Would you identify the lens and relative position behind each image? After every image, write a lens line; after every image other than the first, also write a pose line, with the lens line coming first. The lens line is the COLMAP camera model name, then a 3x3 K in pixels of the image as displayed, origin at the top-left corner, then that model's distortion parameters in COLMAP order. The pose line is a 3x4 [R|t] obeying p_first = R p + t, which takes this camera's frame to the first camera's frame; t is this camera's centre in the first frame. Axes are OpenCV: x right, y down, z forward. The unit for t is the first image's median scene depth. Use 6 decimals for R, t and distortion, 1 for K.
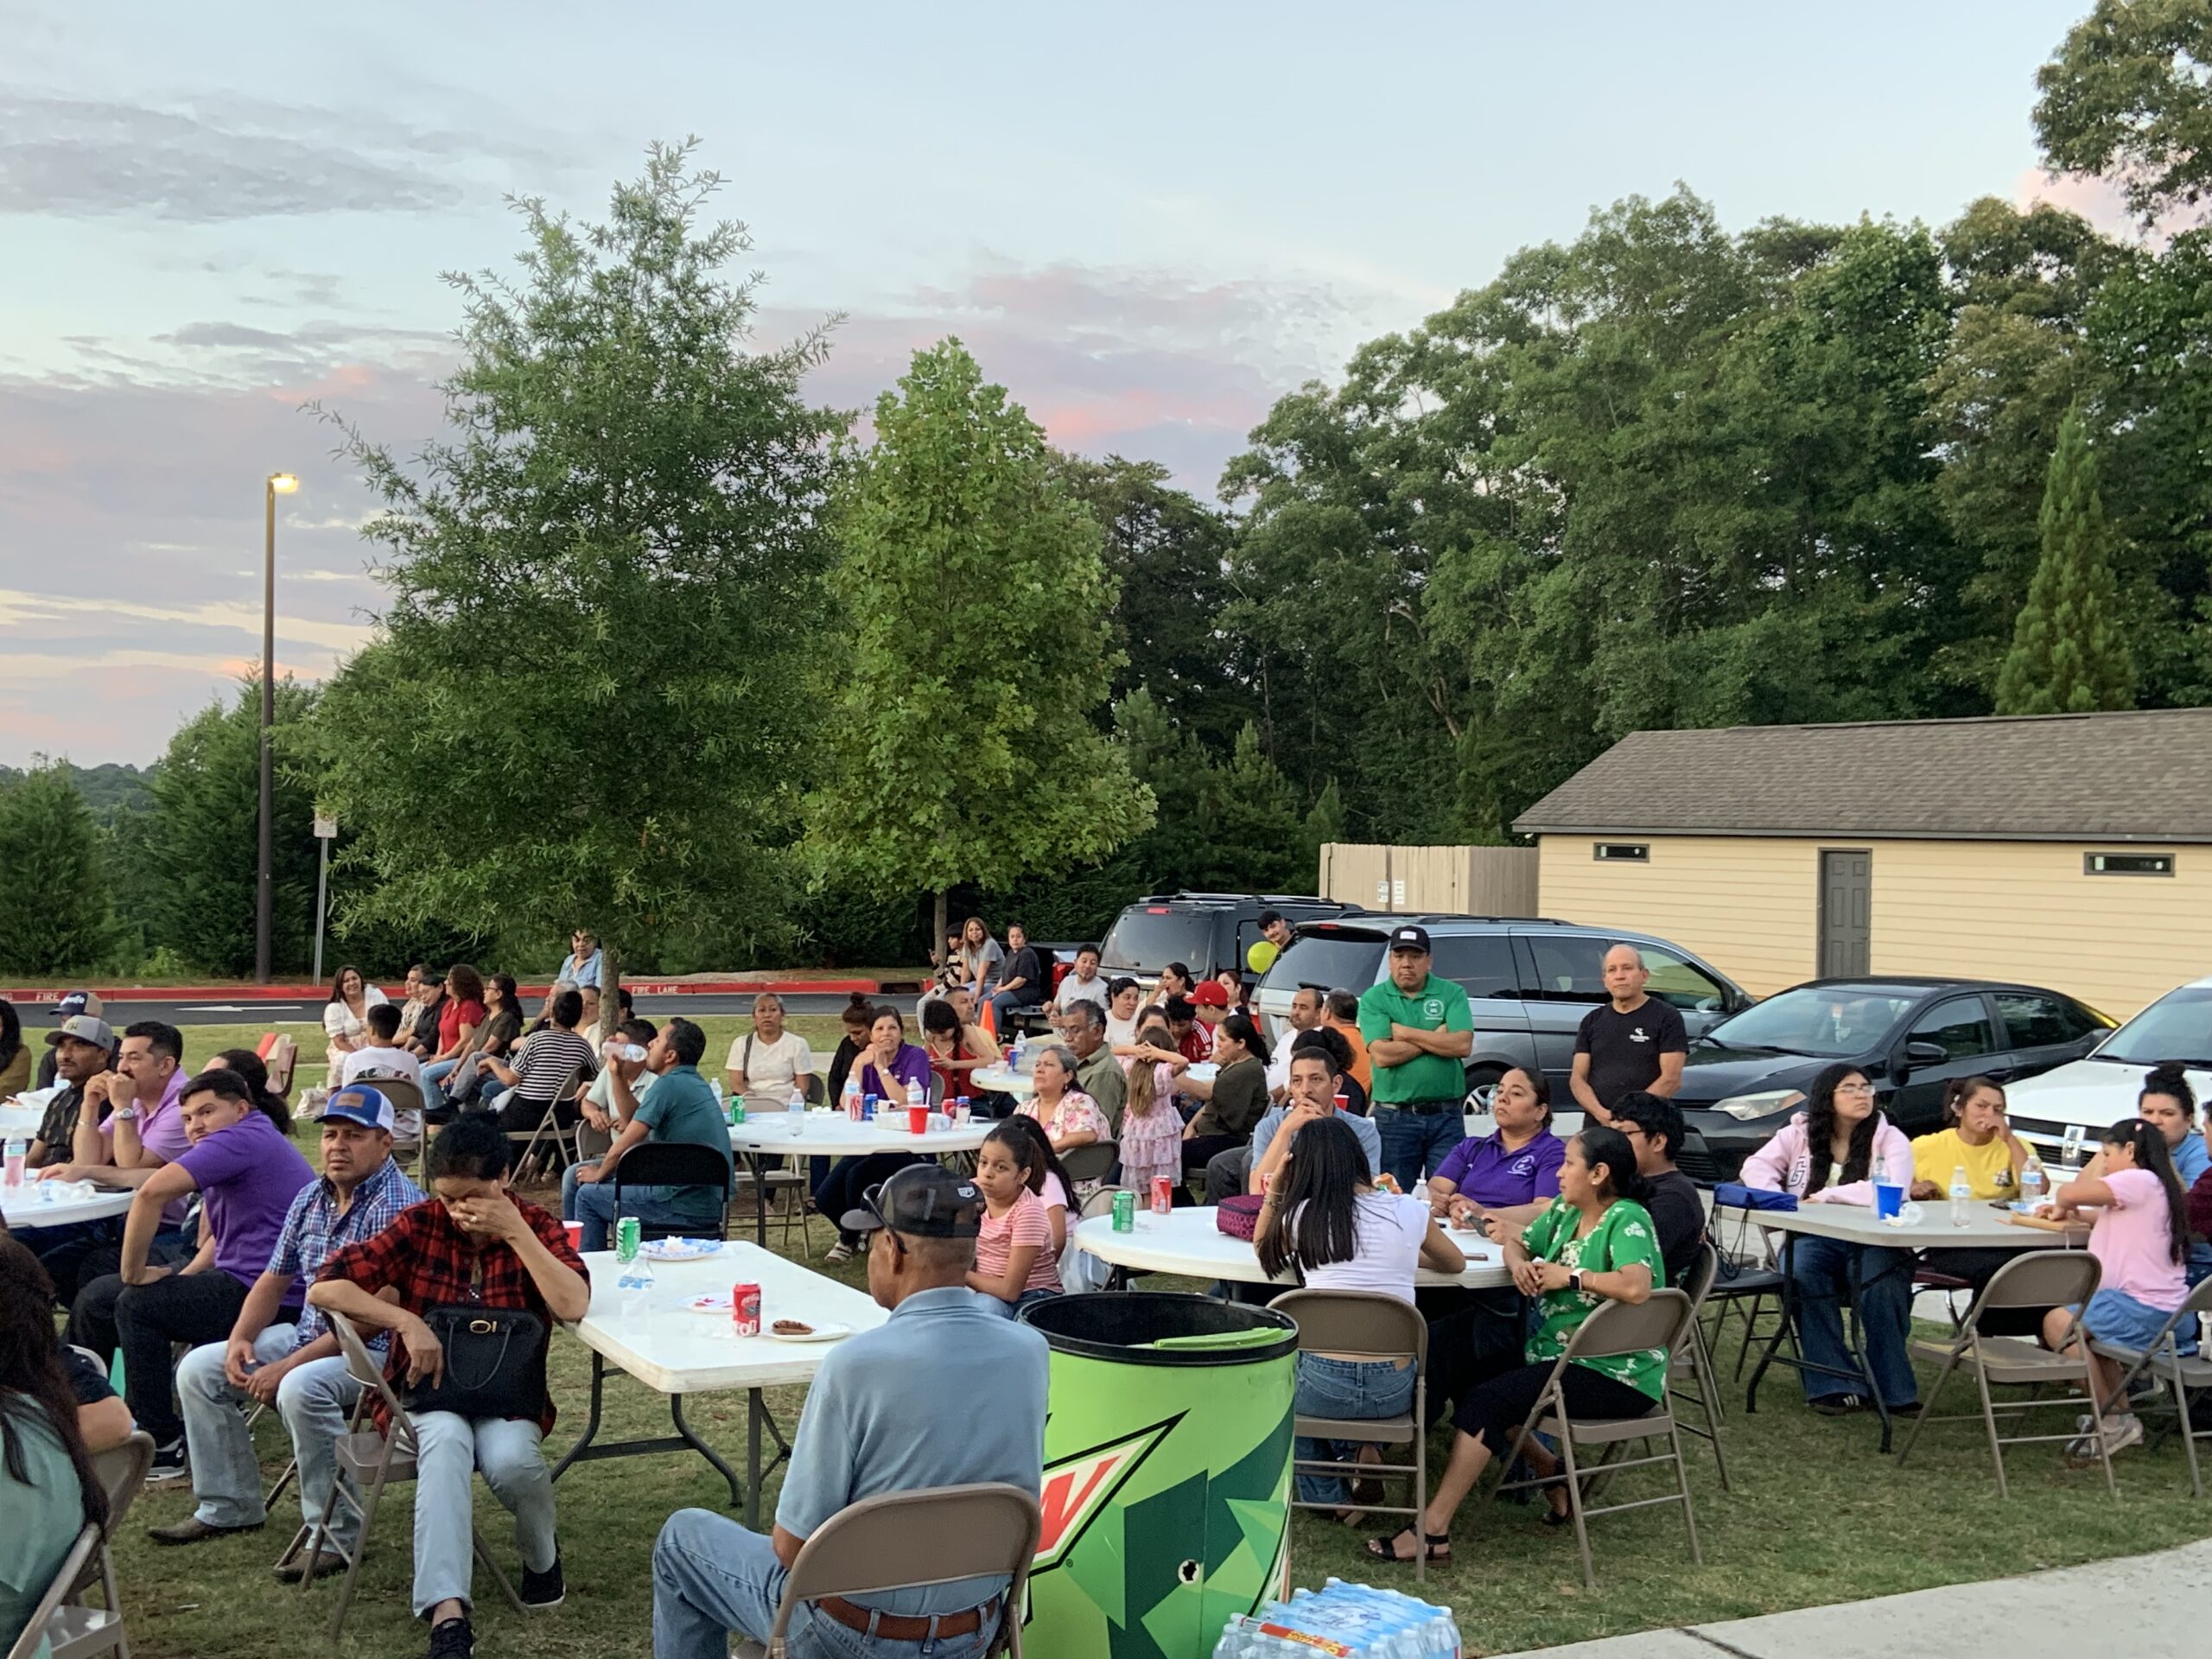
lens RADIAL K [[2255.1, 0, 1066.1], [0, 2255.1, 814.5], [0, 0, 1]] dist [0.084082, 0.000000]
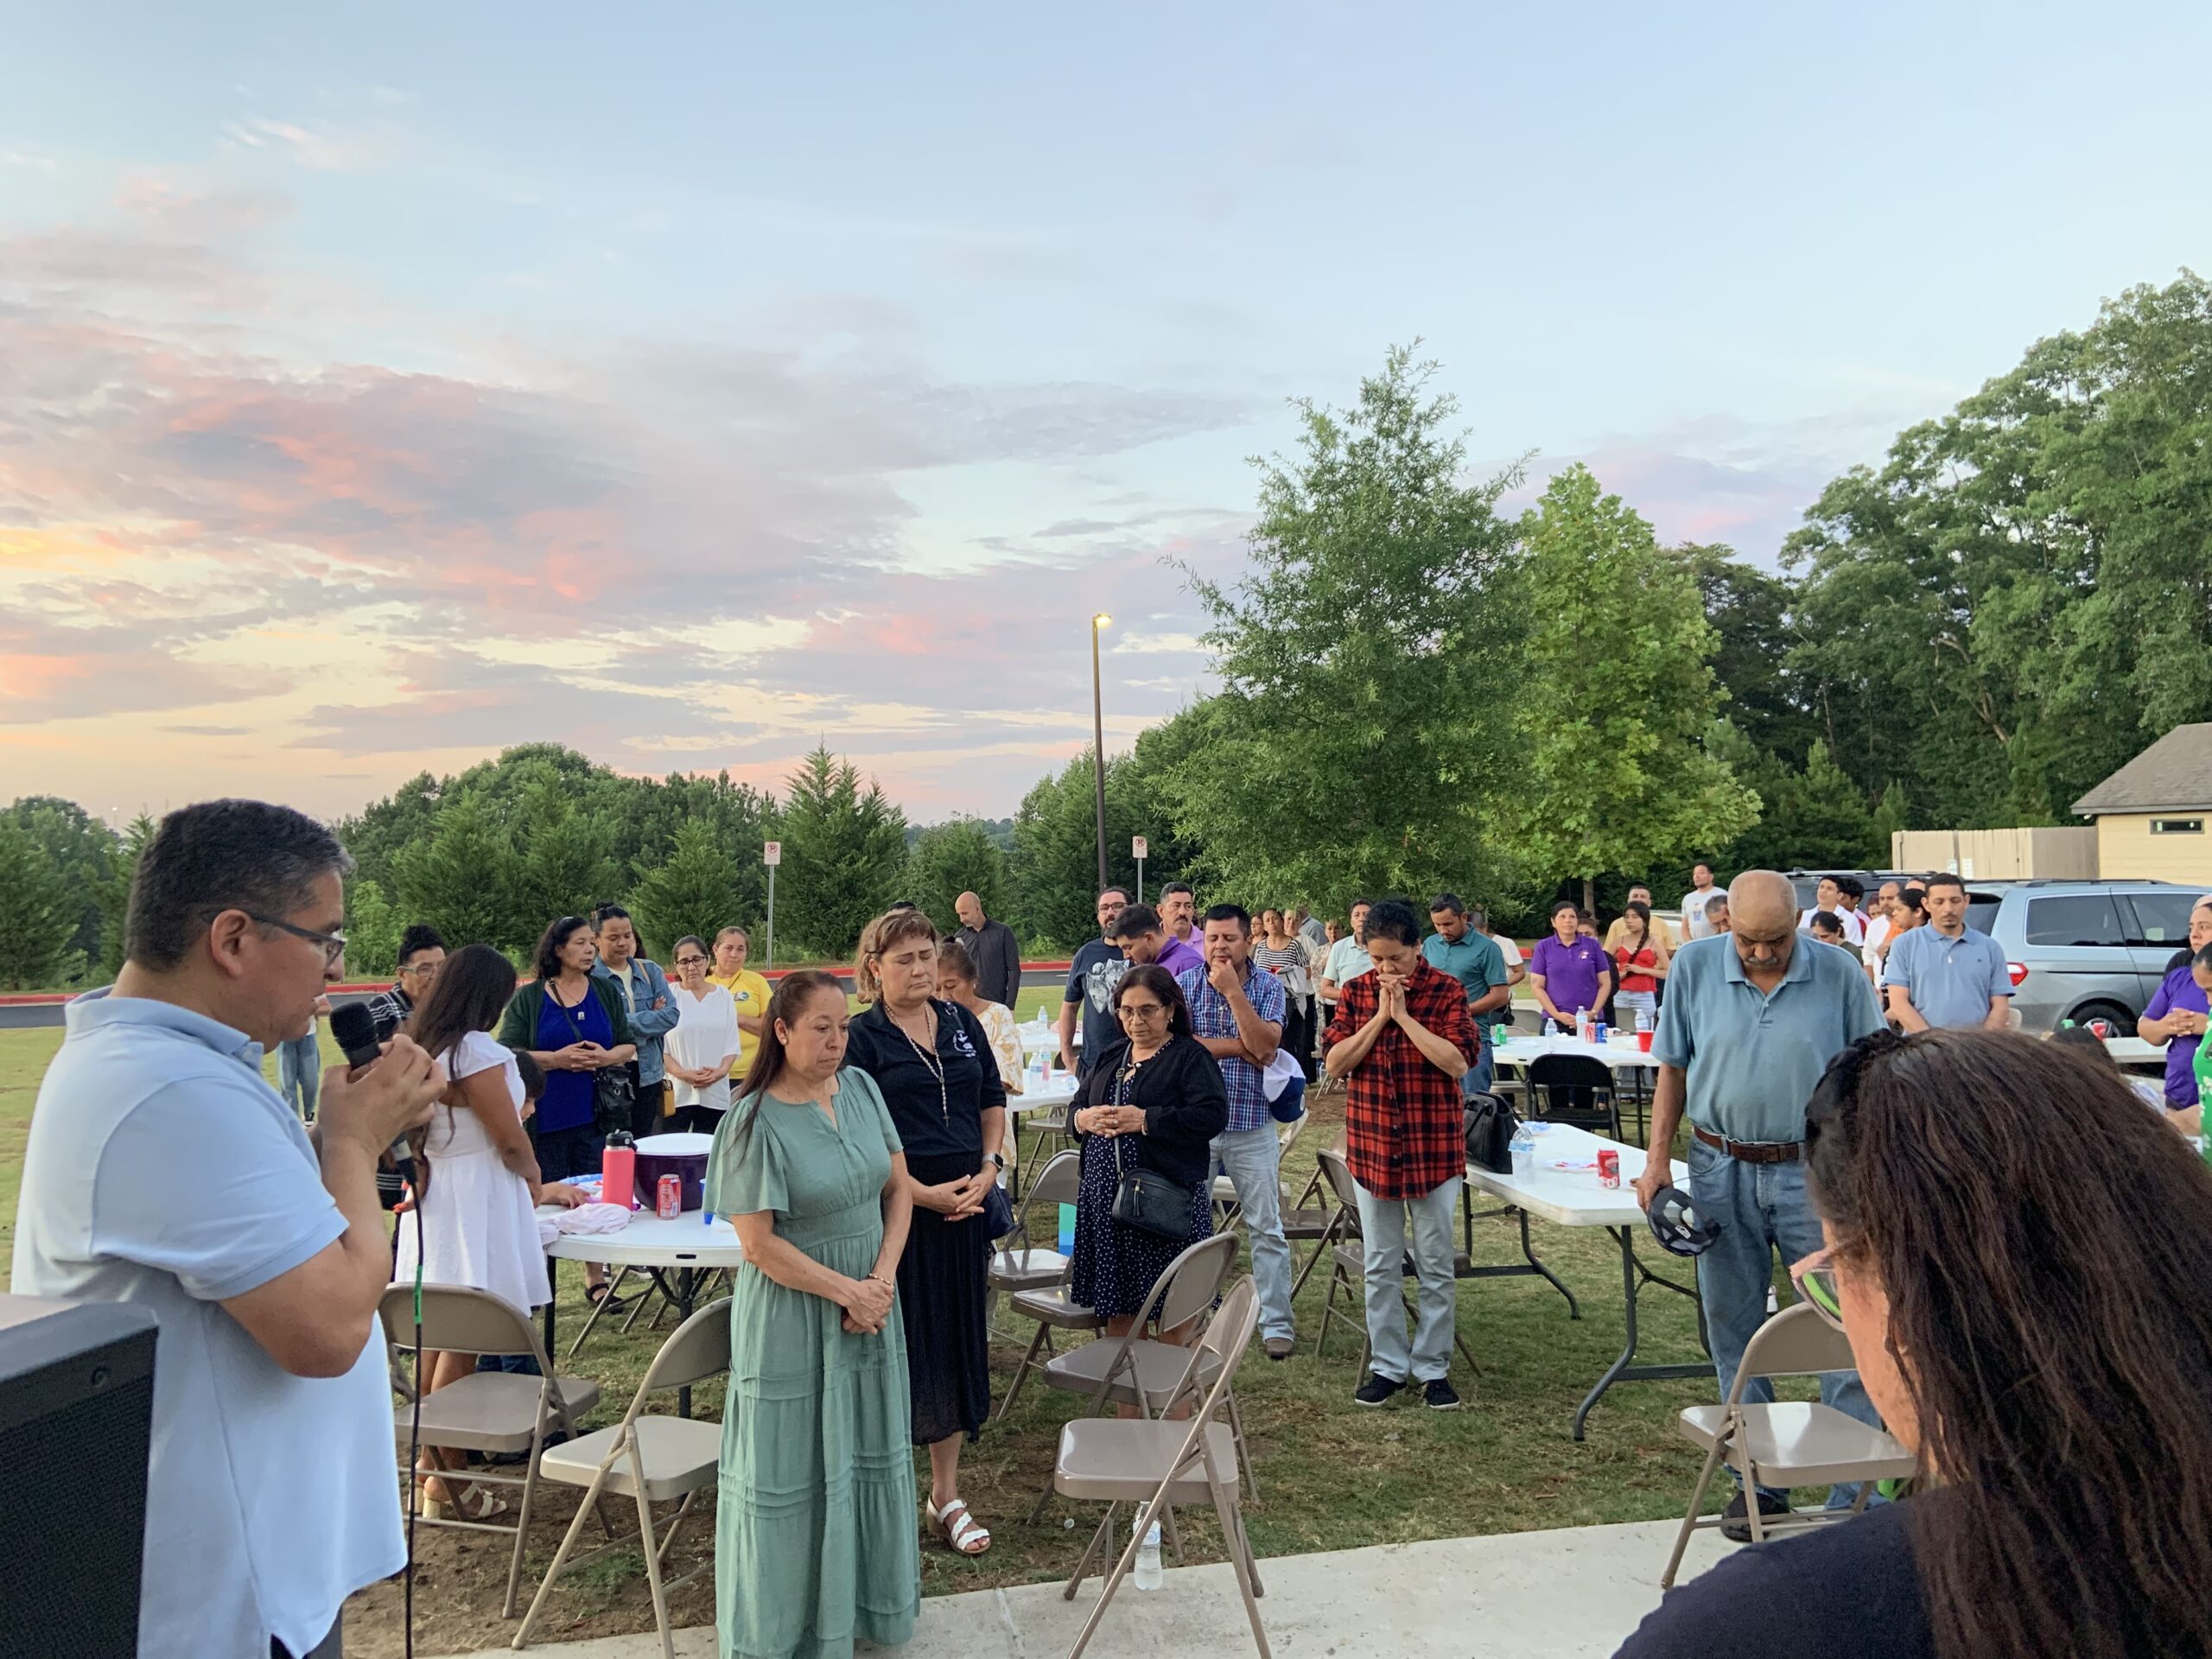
lens RADIAL K [[1629.6, 0, 1110.5], [0, 1629.6, 802.6], [0, 0, 1]] dist [0.102333, -0.094698]
pose [[0.950718, -0.052888, -0.305513, -0.026264], [0.046604, 0.998526, -0.027829, 0.003277], [0.306534, 0.012219, 0.951781, -0.007253]]
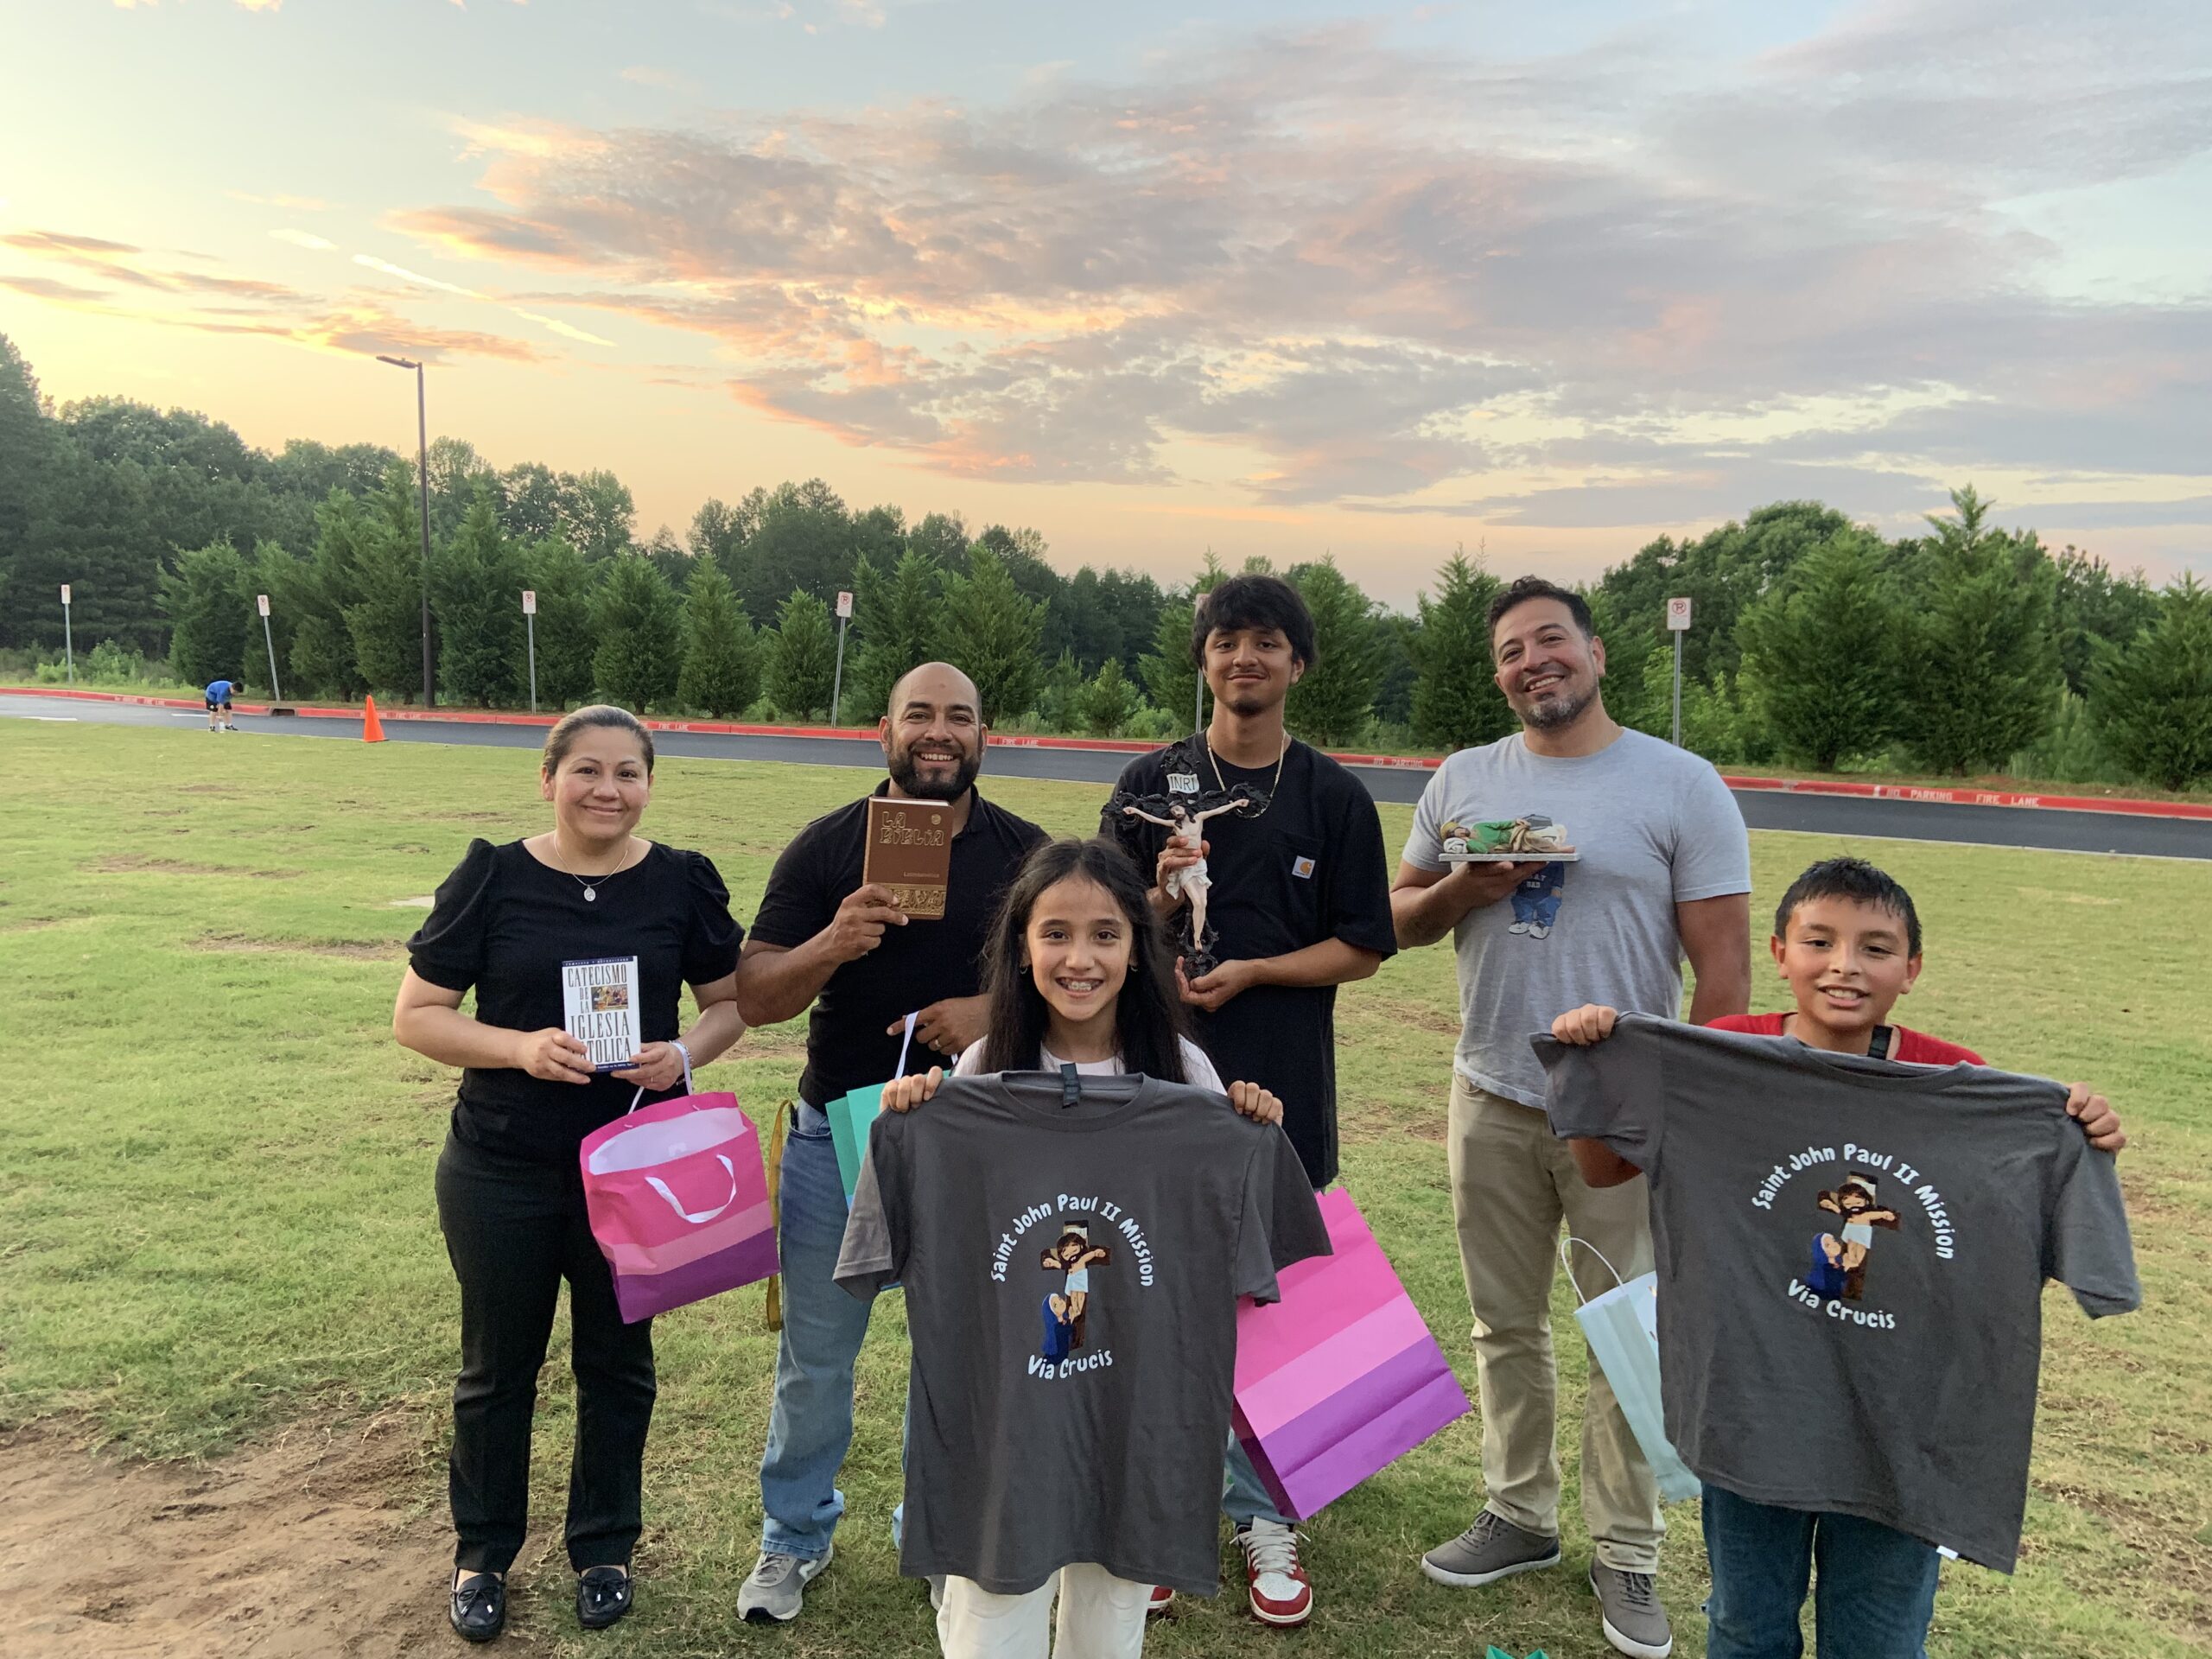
lens RADIAL K [[1629.6, 0, 1099.9], [0, 1629.6, 776.4], [0, 0, 1]] dist [0.102333, -0.094698]
pose [[0.552394, 0.058745, -0.831510, -0.296501], [-0.000184, 0.997522, 0.070351, 0.010697], [0.833583, -0.038708, 0.551036, 0.145755]]
